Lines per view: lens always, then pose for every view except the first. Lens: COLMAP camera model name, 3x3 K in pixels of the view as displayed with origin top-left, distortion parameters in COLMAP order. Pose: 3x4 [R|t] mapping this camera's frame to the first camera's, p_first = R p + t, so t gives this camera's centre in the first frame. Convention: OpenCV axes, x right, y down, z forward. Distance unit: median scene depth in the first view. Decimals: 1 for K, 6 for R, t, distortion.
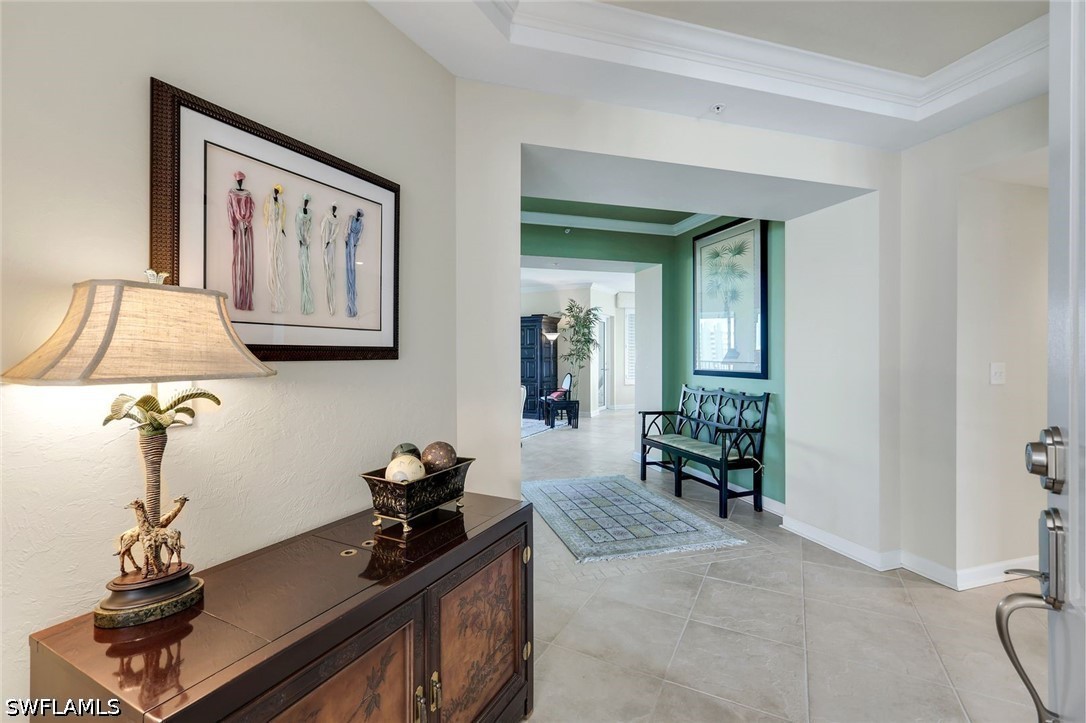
lens RADIAL K [[473.4, 0, 545.2], [0, 473.4, 358.8], [0, 0, 1]] dist [0.001557, -0.000287]
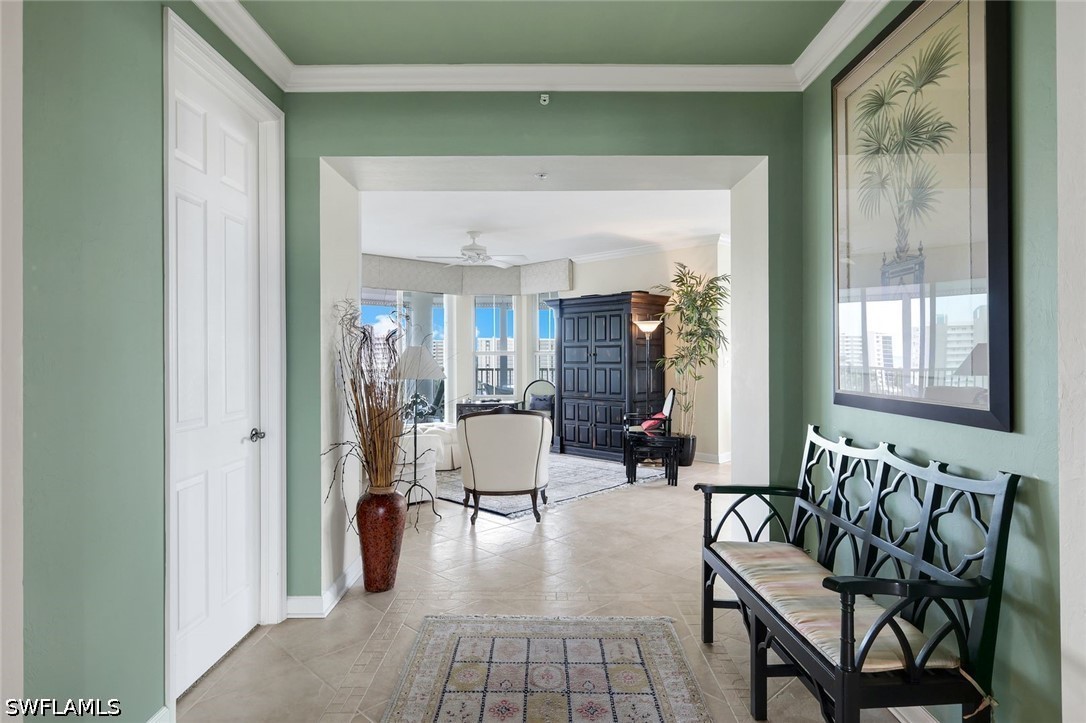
lens RADIAL K [[615.7, 0, 544.3], [0, 615.7, 356.3], [0, 0, 1]] dist [-0.003966, 0.000136]
pose [[0.954502, -0.001963, -0.298199, 0.230345], [-0.000953, 0.999953, -0.009634, -0.003069], [0.298204, 0.009480, 0.954455, 0.399732]]
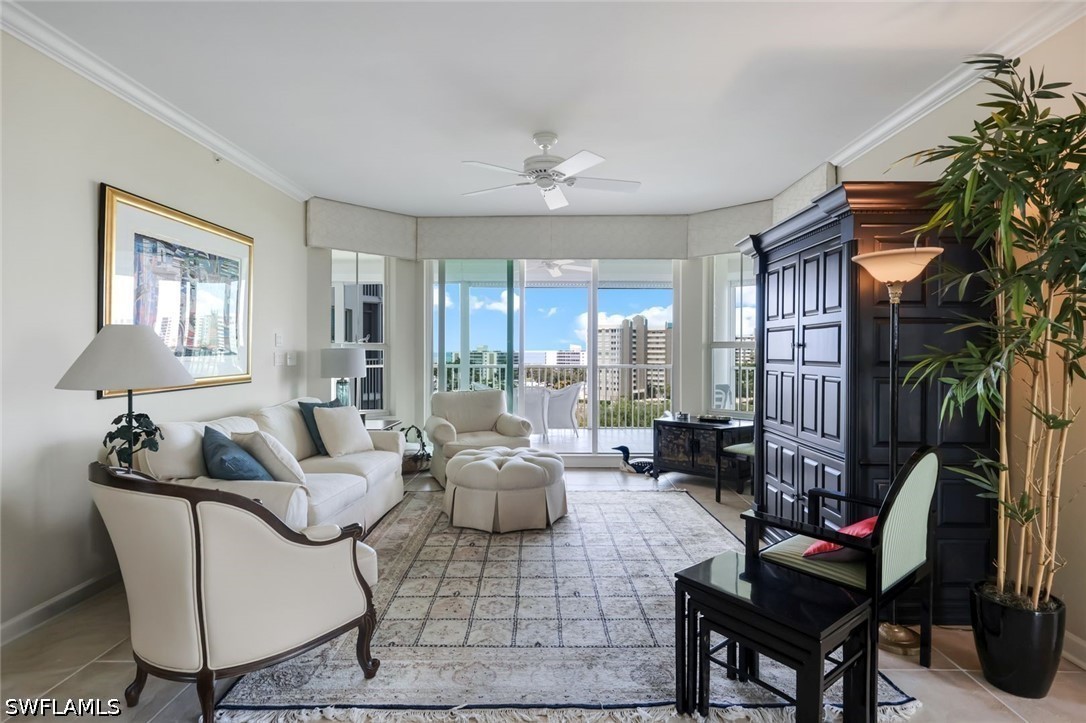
lens RADIAL K [[550.6, 0, 542.5], [0, 550.6, 352.9], [0, 0, 1]] dist [0.003772, 0.000403]
pose [[0.449504, 0.004049, -0.893269, 0.324855], [-0.013363, 0.999908, -0.002192, -0.007934], [0.893178, 0.012922, 0.449517, 1.382311]]
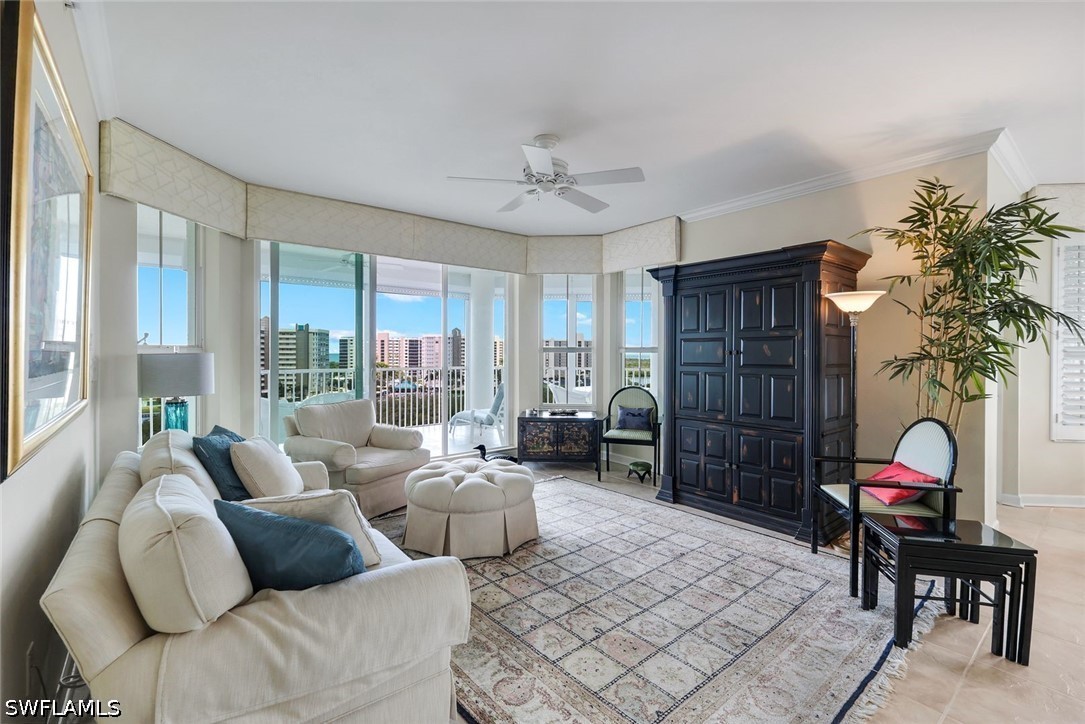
lens RADIAL K [[473.0, 0, 539.8], [0, 473.0, 357.2], [0, 0, 1]] dist [0.001557, -0.000287]
pose [[0.917379, 0.006706, -0.397959, -0.106537], [-0.008087, 0.999966, -0.001793, -0.011337], [0.397933, 0.004863, 0.917401, 1.133114]]
